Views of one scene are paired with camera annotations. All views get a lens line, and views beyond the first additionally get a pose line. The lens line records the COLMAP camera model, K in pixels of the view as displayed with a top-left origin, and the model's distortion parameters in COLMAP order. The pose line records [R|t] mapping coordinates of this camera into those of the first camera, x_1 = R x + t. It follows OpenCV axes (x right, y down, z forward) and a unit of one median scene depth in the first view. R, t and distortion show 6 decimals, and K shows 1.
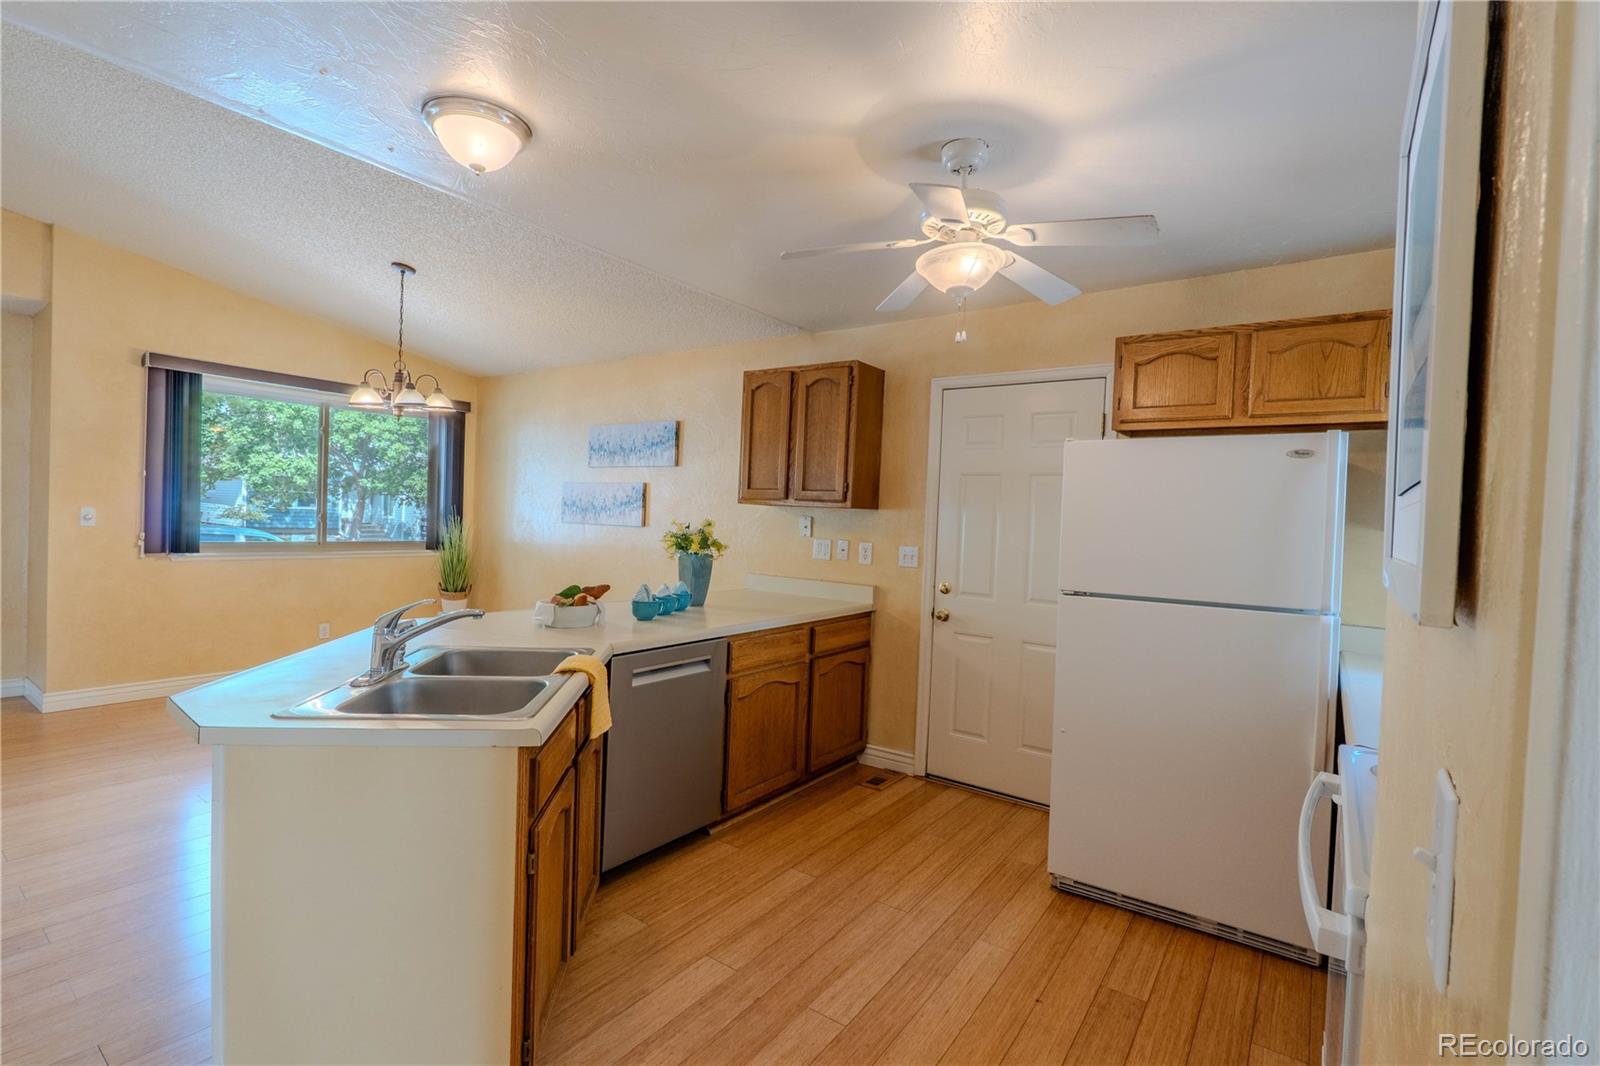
lens RADIAL K [[724.1, 0, 806.5], [0, 724.1, 528.9], [0, 0, 1]] dist [-0.011264, 0.001542]
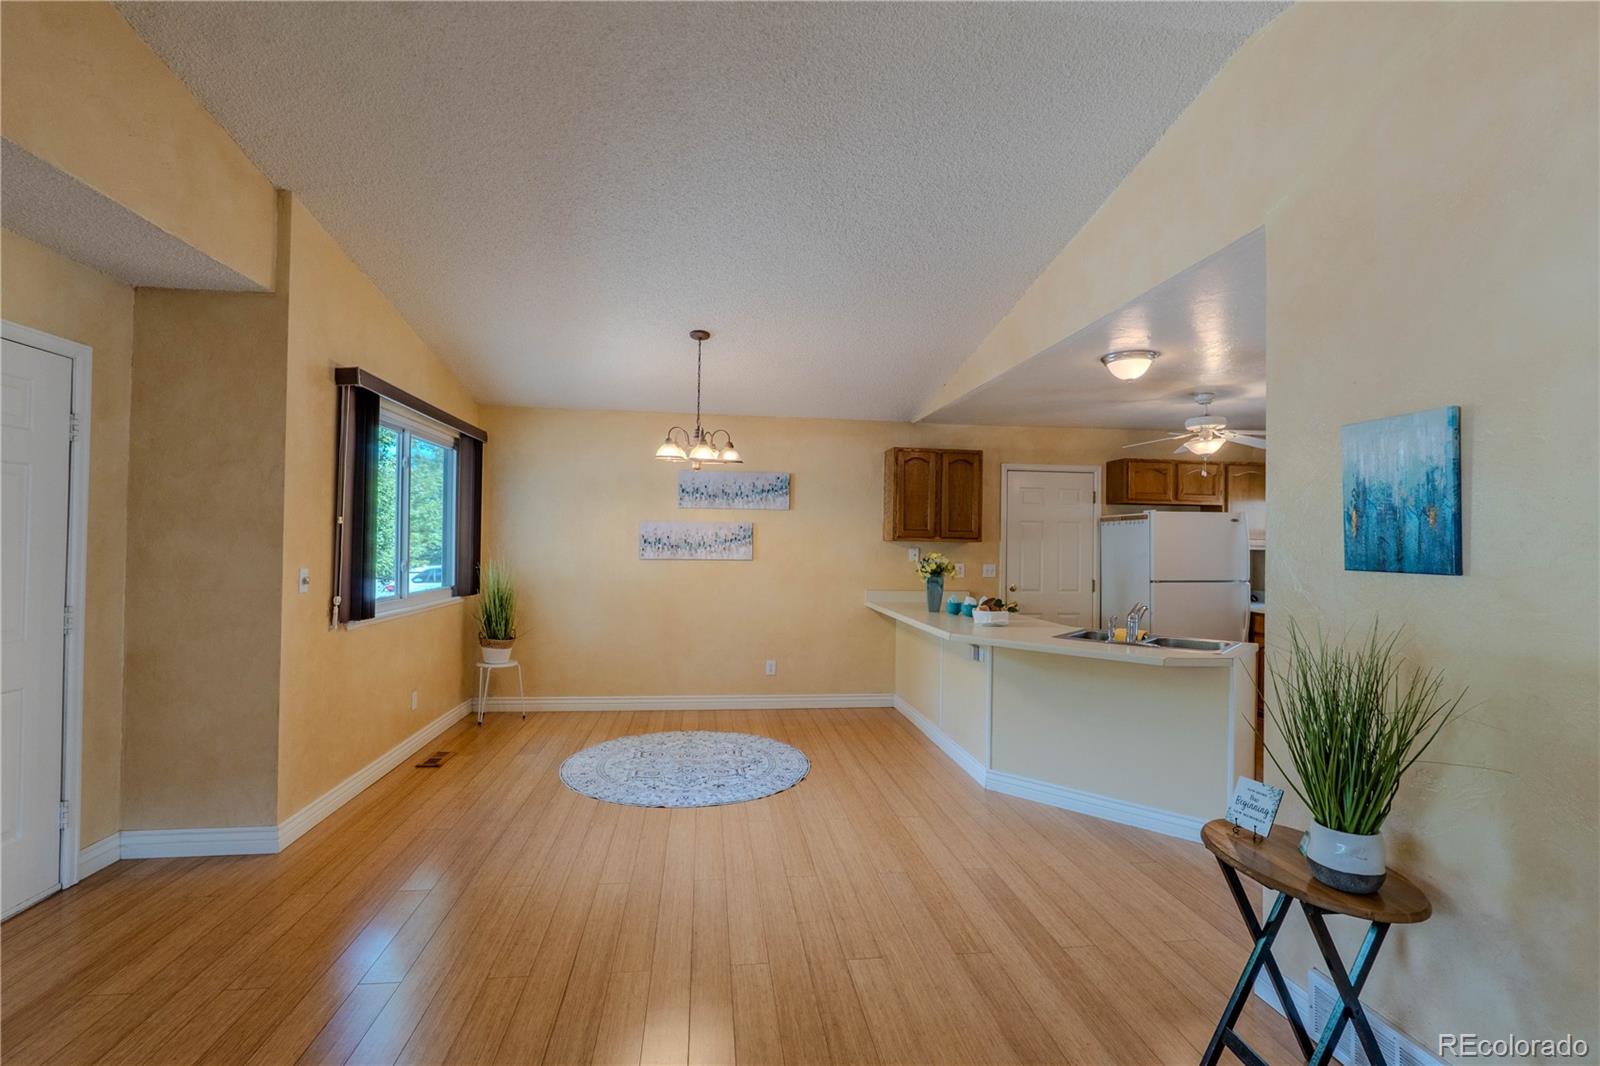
lens RADIAL K [[724.1, 0, 801.0], [0, 724.1, 531.9], [0, 0, 1]] dist [-0.011264, 0.001542]
pose [[0.731061, -0.019014, 0.682048, -1.235785], [0.026533, 0.999648, -0.000572, -0.057489], [-0.681797, 0.018515, 0.731308, 0.091733]]
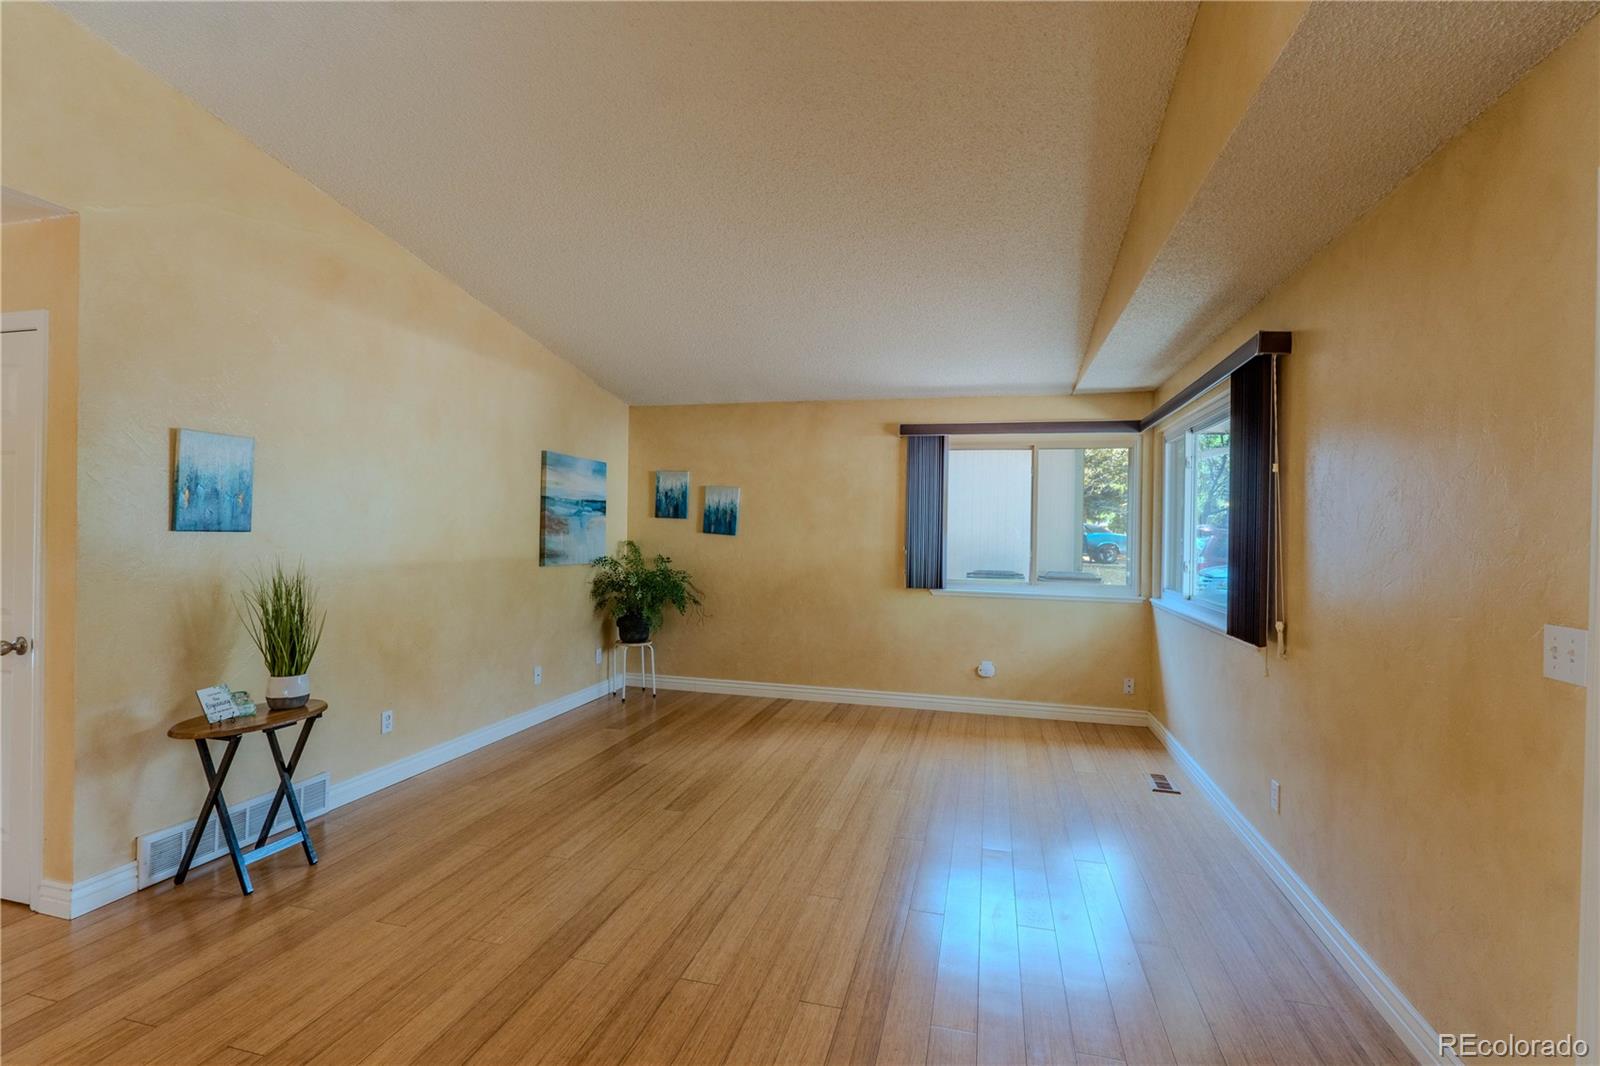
lens RADIAL K [[724.1, 0, 802.8], [0, 724.1, 530.0], [0, 0, 1]] dist [-0.011264, 0.001542]
pose [[-0.931700, -0.061065, -0.358059, -0.944274], [-0.065162, 0.997874, -0.000625, -0.061753], [0.357336, 0.022750, -0.933699, 1.056959]]
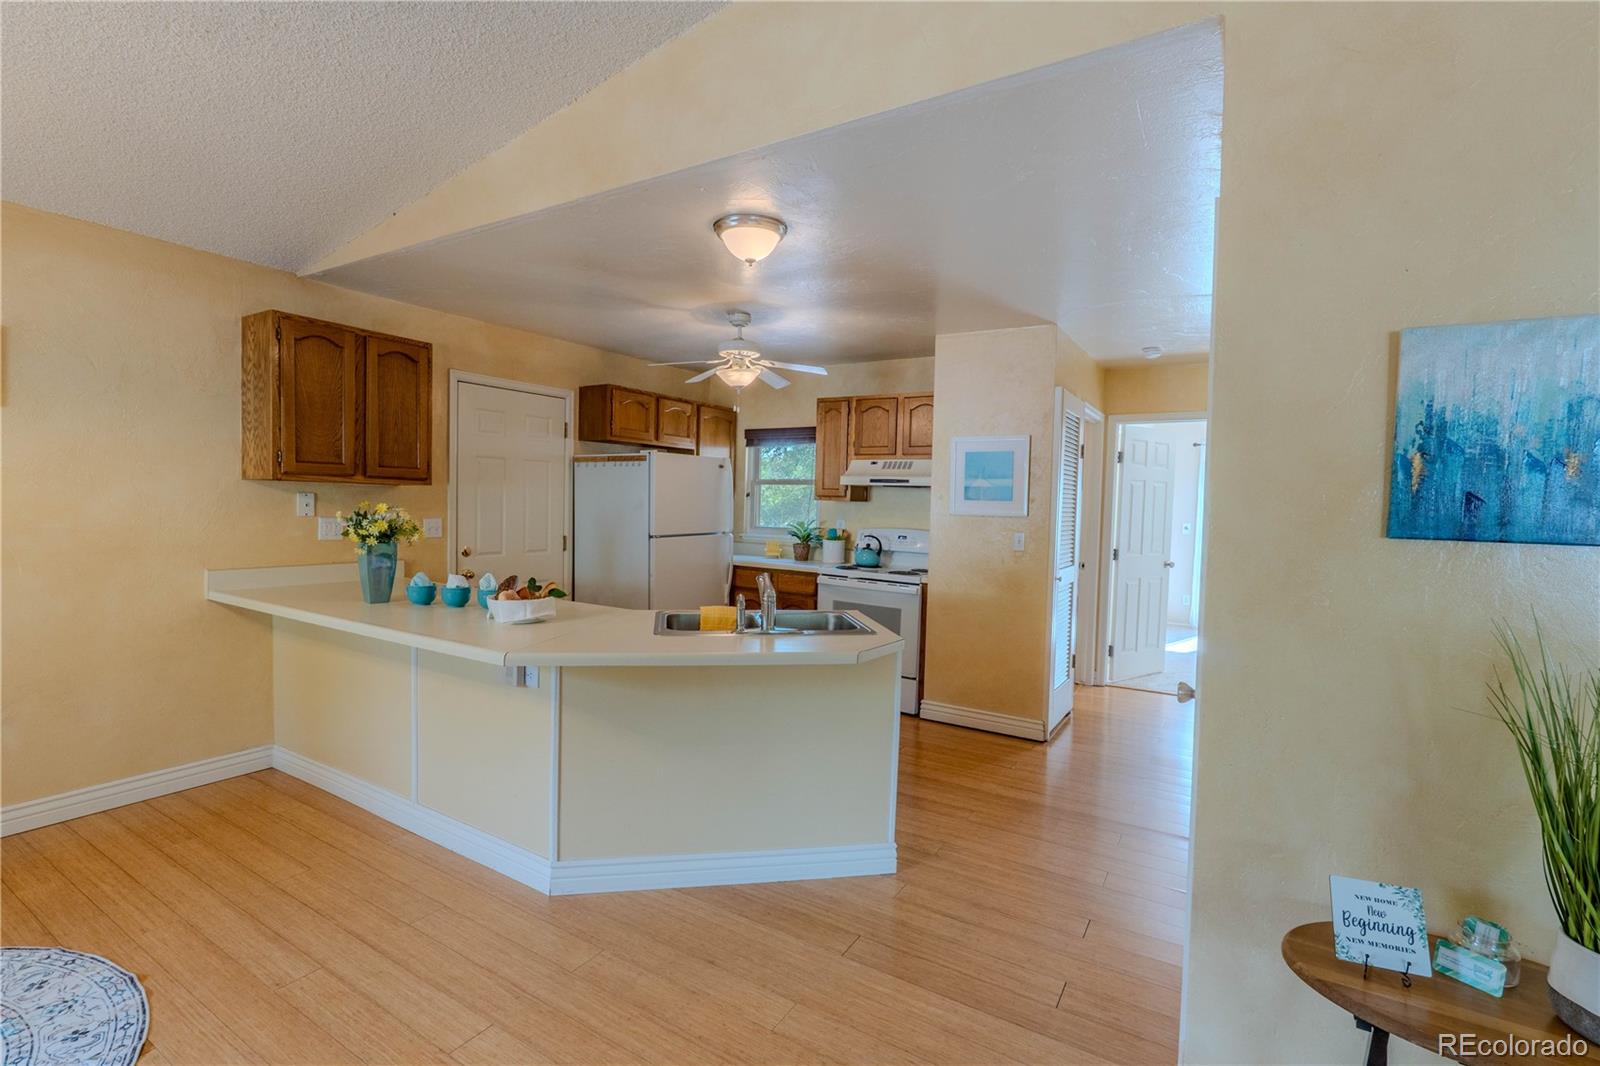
lens RADIAL K [[724.1, 0, 799.3], [0, 724.1, 533.2], [0, 0, 1]] dist [-0.011264, 0.001542]
pose [[-0.069270, -0.085743, 0.993906, -0.952491], [-0.009344, 0.996312, 0.085299, -0.050919], [-0.997554, -0.003379, -0.069816, 0.503508]]
